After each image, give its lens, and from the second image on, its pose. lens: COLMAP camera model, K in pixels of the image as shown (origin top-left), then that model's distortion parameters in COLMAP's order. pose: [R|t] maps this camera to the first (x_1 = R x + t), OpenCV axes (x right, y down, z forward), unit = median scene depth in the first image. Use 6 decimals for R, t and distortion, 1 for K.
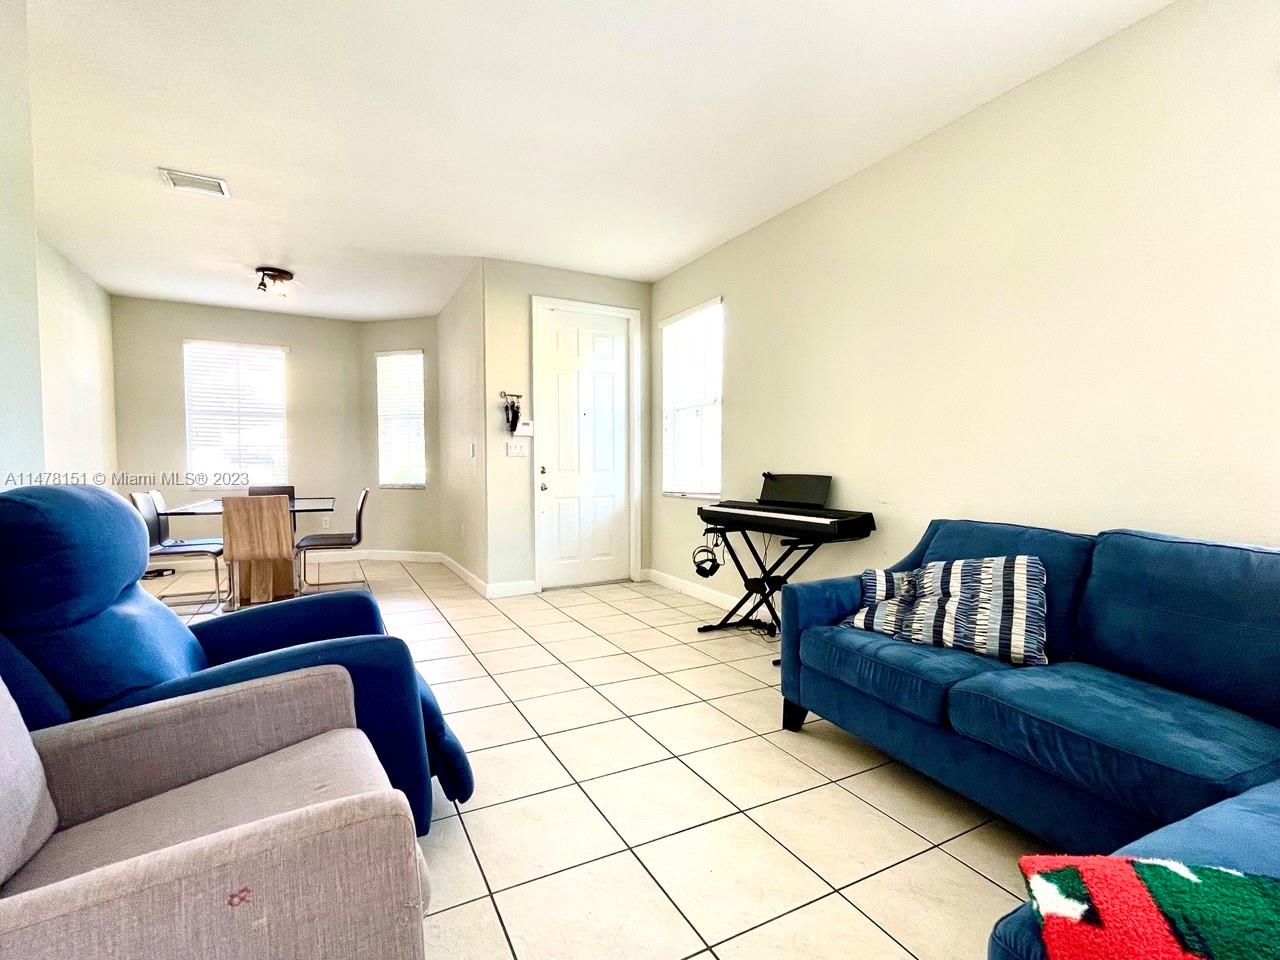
lens RADIAL K [[607.1, 0, 638.6], [0, 607.1, 484.7], [0, 0, 1]] dist [0.003068, 0.000722]
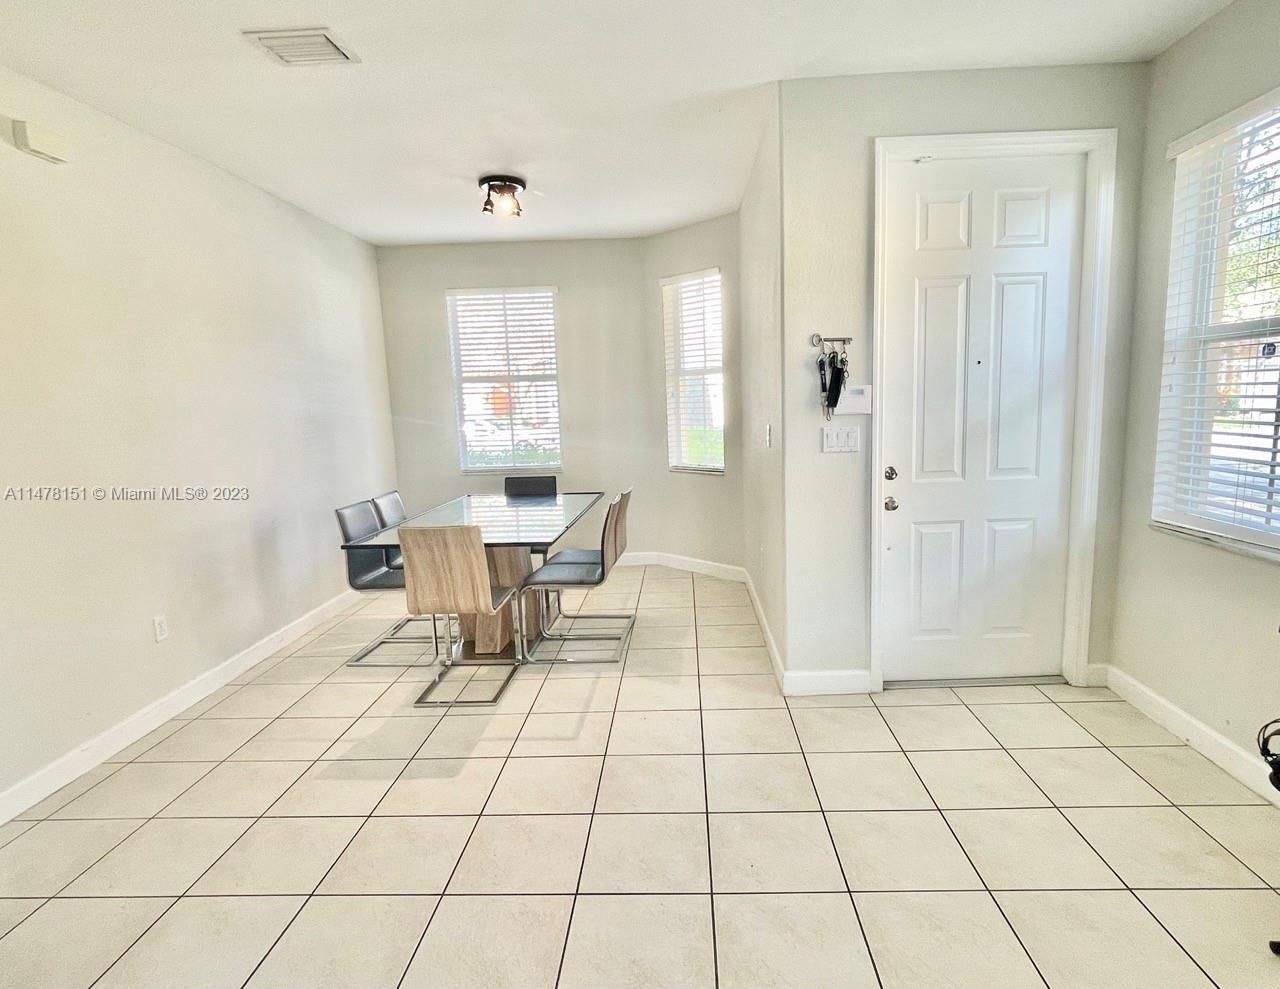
lens RADIAL K [[702.3, 0, 661.6], [0, 702.3, 499.1], [0, 0, 1]] dist [0.004591, 0.001516]
pose [[0.868897, 0.044629, -0.492978, -0.024991], [0.014640, 0.993175, 0.115714, -0.080532], [0.494777, -0.107760, 0.862313, 0.366898]]
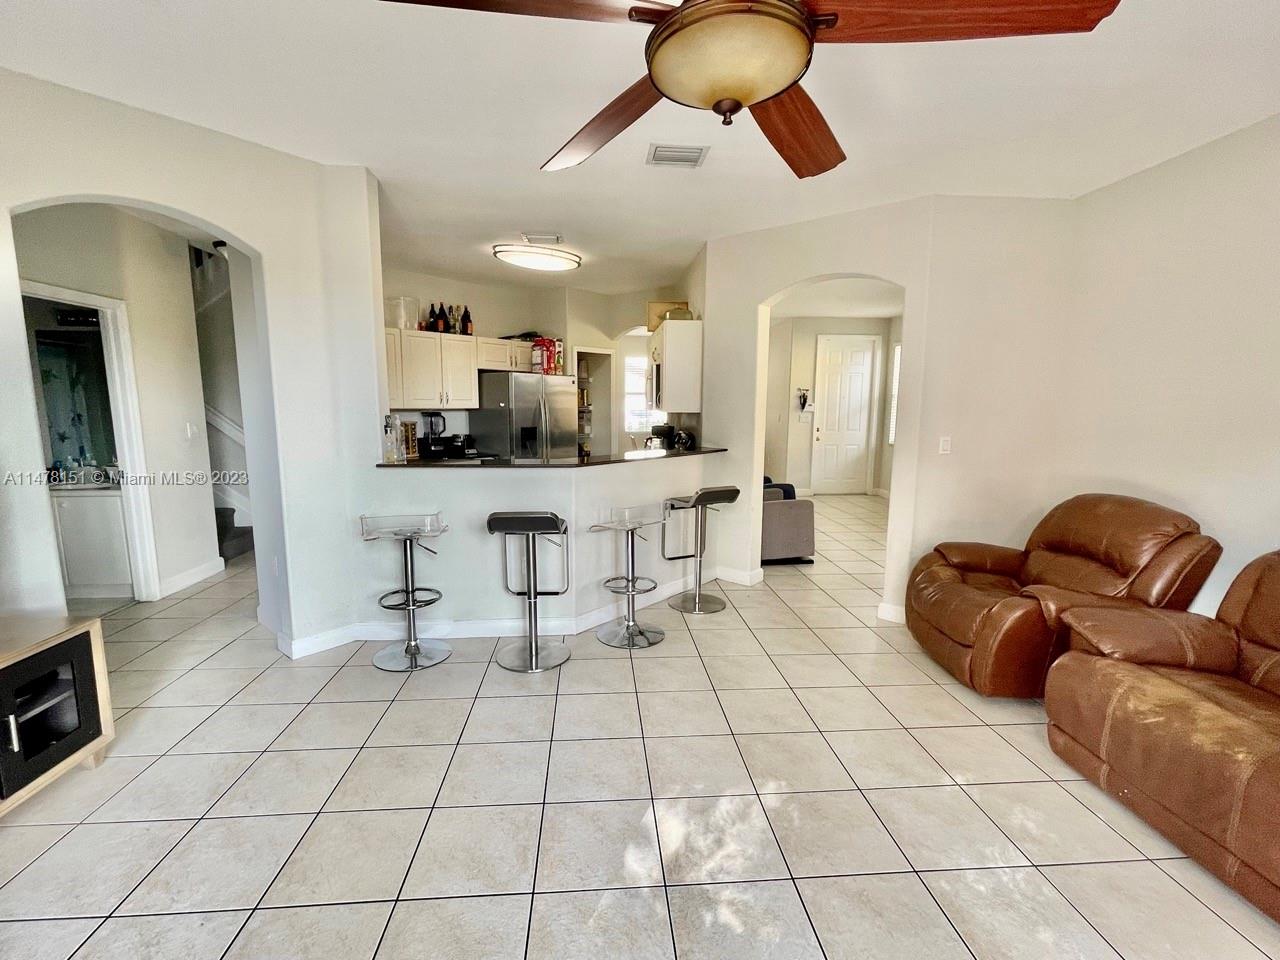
lens RADIAL K [[590.0, 0, 634.3], [0, 590.0, 483.6], [0, 0, 1]] dist [0.000522, -0.001369]
pose [[0.916279, 0.060114, -0.396005, 0.051036], [-0.020628, 0.994444, 0.103227, -0.036641], [0.400010, -0.086415, 0.912428, -0.892568]]
